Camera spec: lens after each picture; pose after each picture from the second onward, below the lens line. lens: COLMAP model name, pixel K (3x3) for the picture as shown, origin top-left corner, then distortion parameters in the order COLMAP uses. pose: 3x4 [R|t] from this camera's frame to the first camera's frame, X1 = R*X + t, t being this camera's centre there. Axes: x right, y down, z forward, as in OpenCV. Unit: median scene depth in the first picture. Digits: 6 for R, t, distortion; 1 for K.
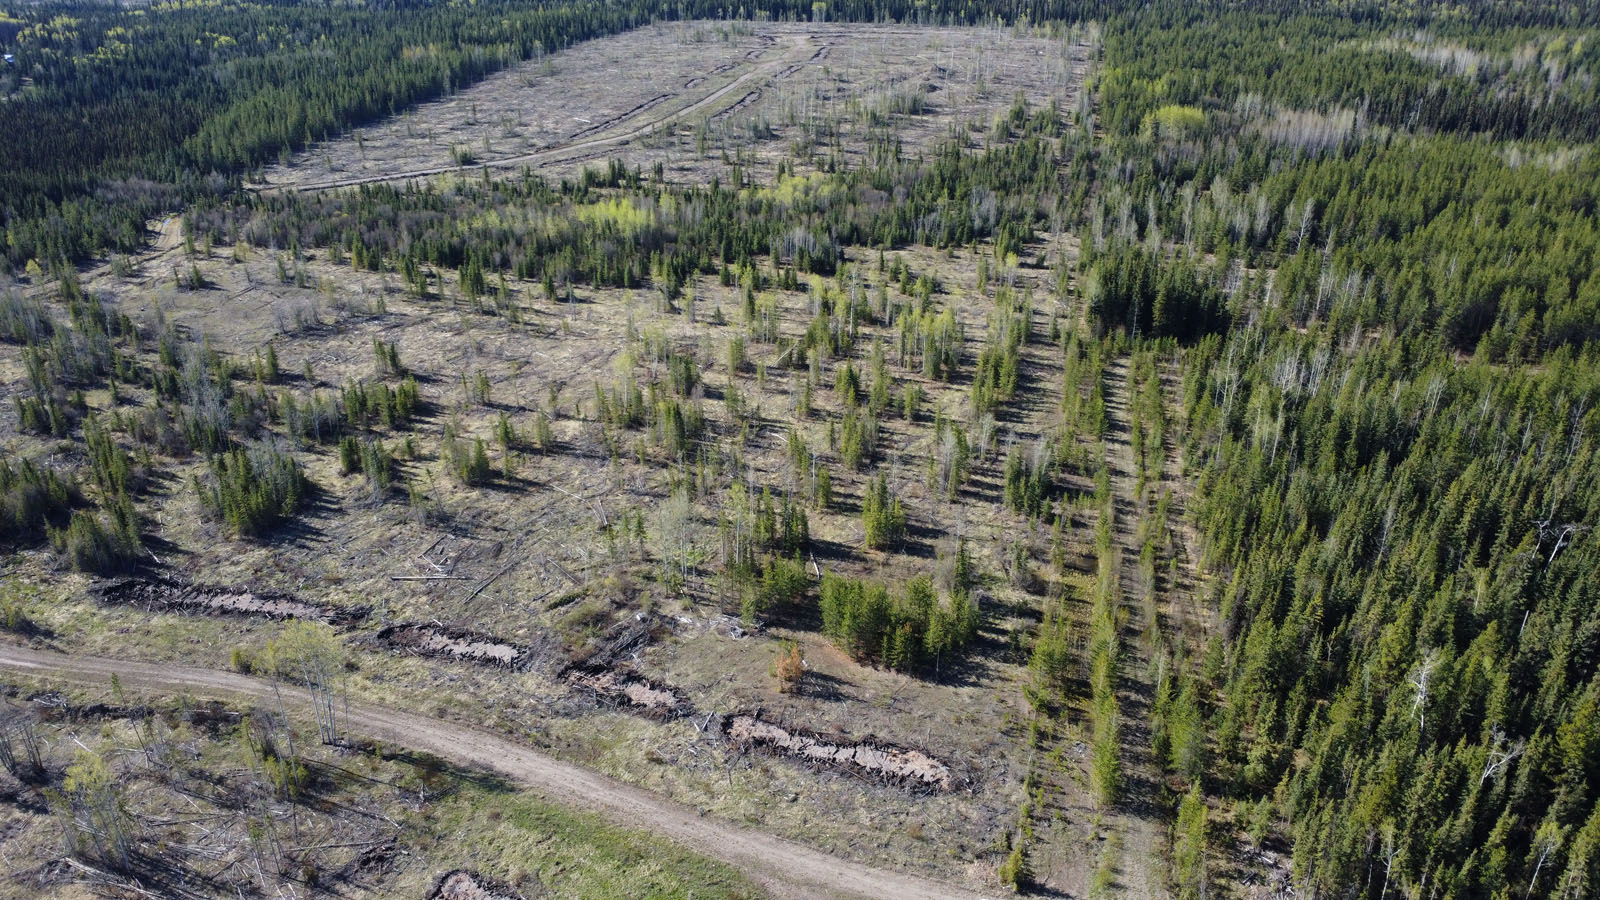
lens RADIAL K [[1161.4, 0, 795.0], [0, 1161.4, 457.6], [0, 0, 1]] dist [-0.024308, -0.008275]
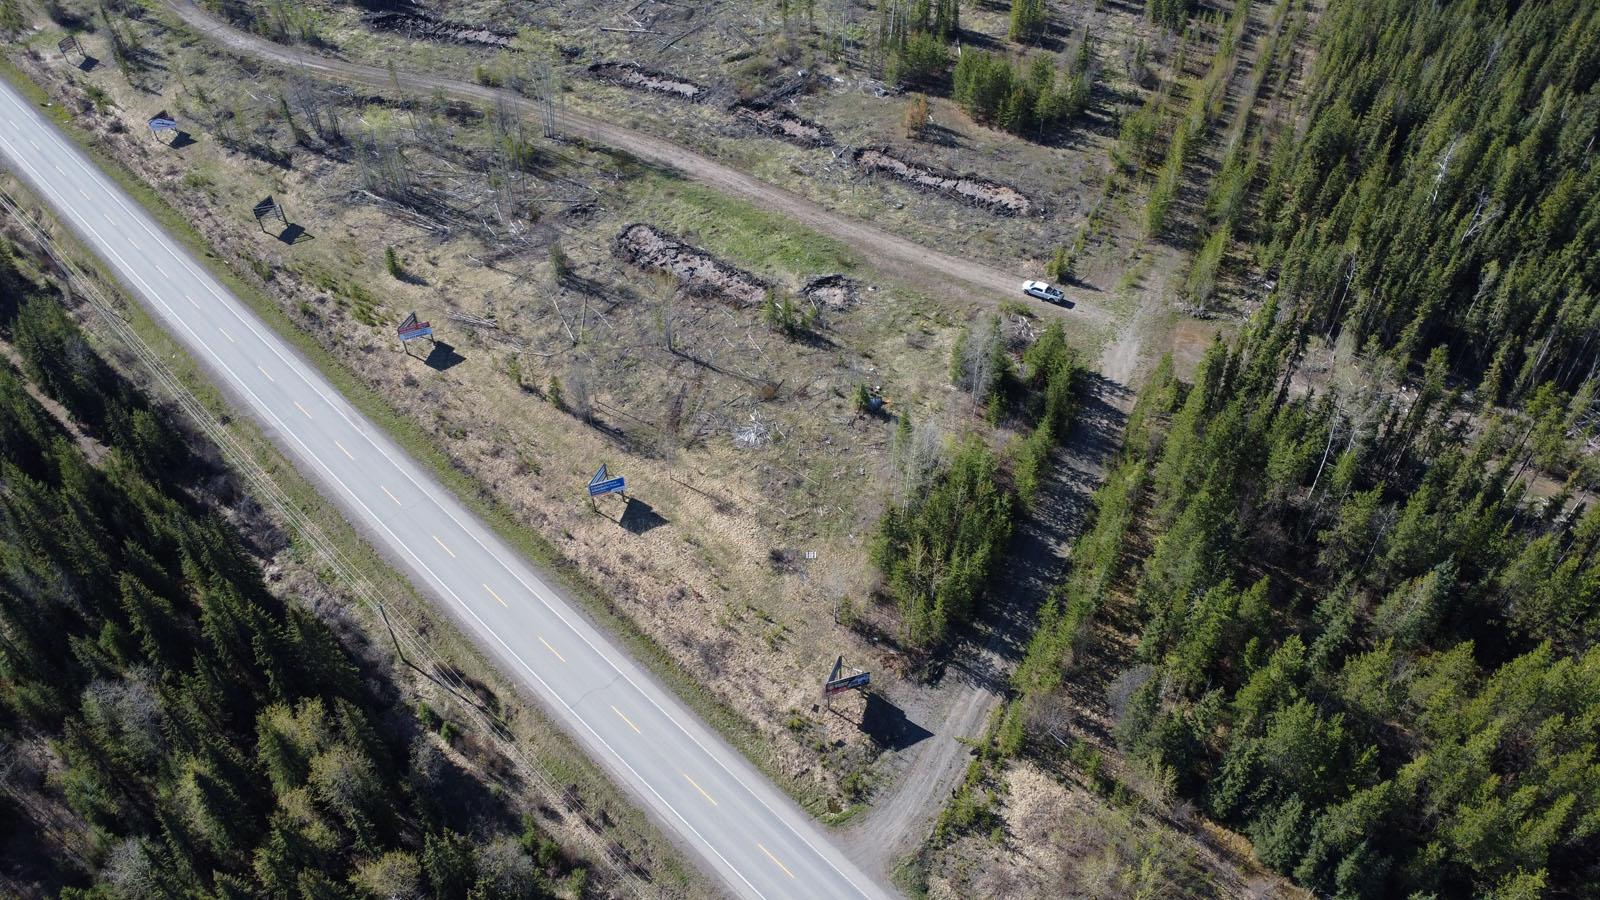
lens RADIAL K [[1161.4, 0, 802.5], [0, 1161.4, 440.4], [0, 0, 1]] dist [-0.024308, -0.008275]
pose [[0.980782, 0.137850, -0.138075, 0.090796], [-0.086125, 0.940889, 0.327581, 0.112822], [0.175071, -0.309394, 0.934679, -0.241488]]
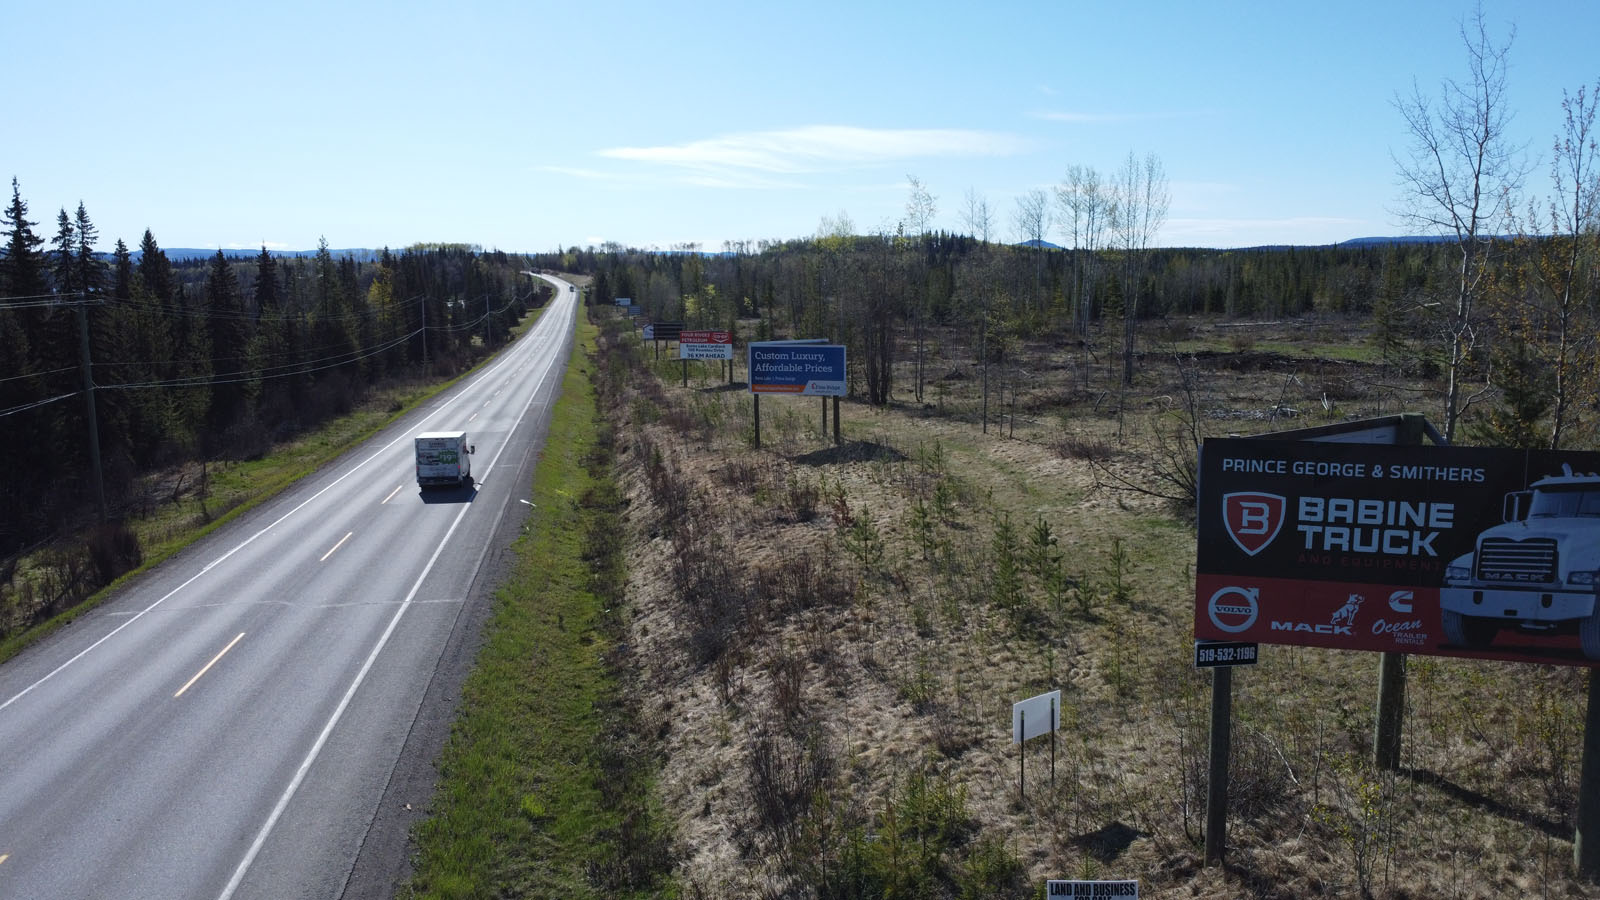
lens RADIAL K [[1161.4, 0, 792.1], [0, 1161.4, 449.6], [0, 0, 1]] dist [-0.024308, -0.008275]
pose [[0.690845, 0.100967, -0.715918, 0.064509], [-0.296112, 0.942857, -0.152769, 0.486787], [0.659584, 0.317532, 0.681266, 0.285352]]
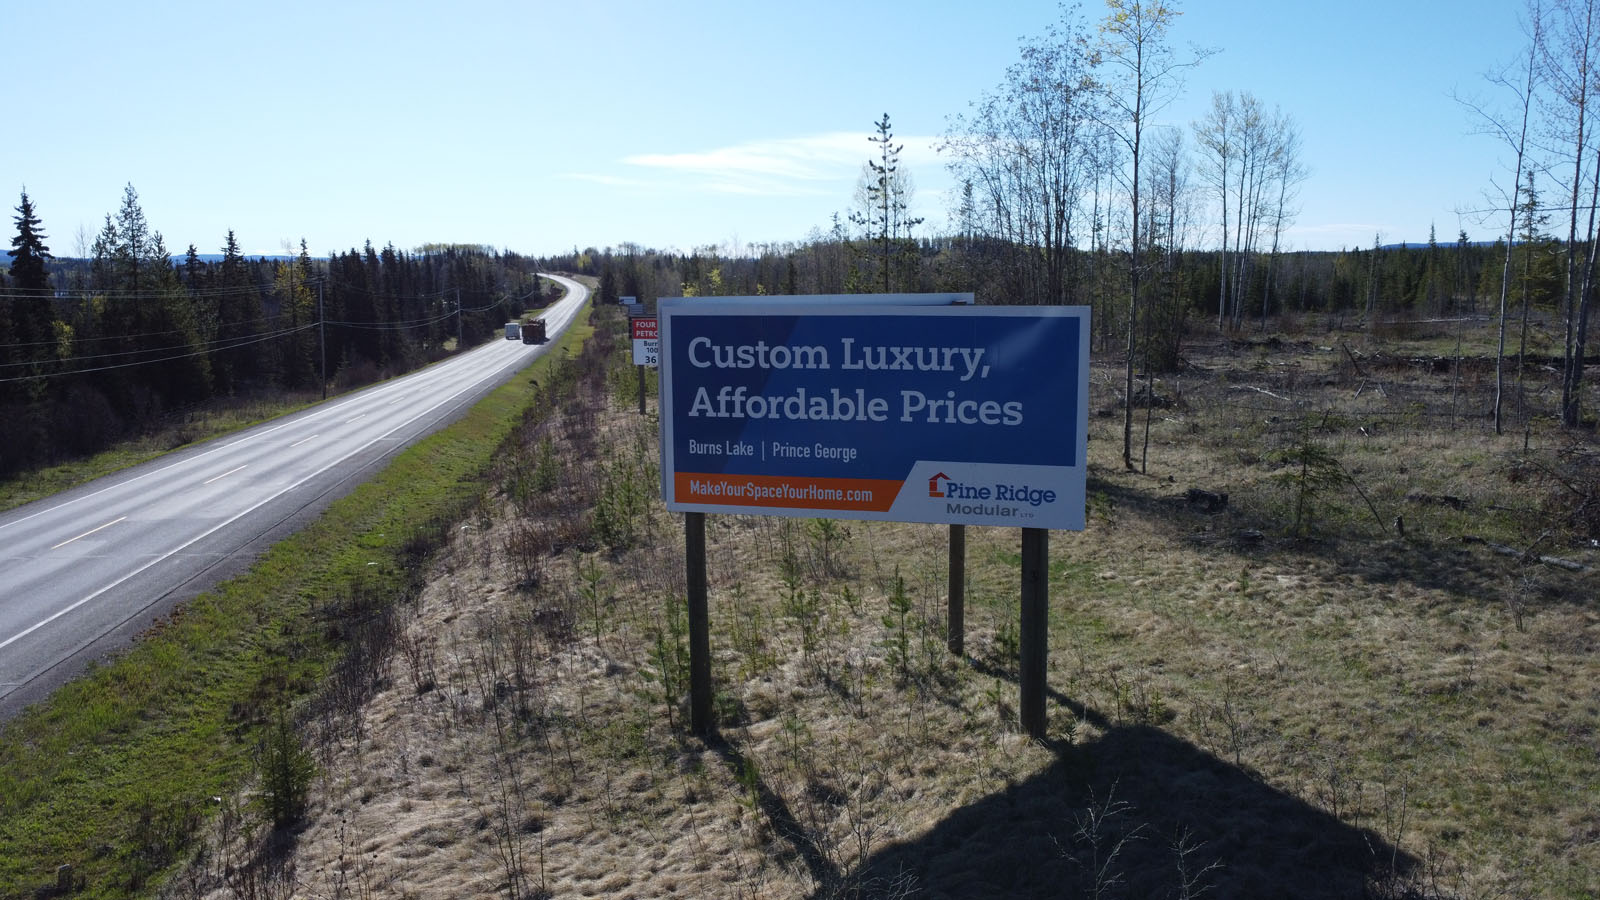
lens RADIAL K [[1161.4, 0, 799.3], [0, 1161.4, 448.1], [0, 0, 1]] dist [-0.024308, -0.008275]
pose [[0.679798, 0.097960, -0.726828, -0.102051], [-0.301246, 0.940873, -0.154945, 0.435426], [0.668674, 0.324285, 0.669114, 0.434285]]
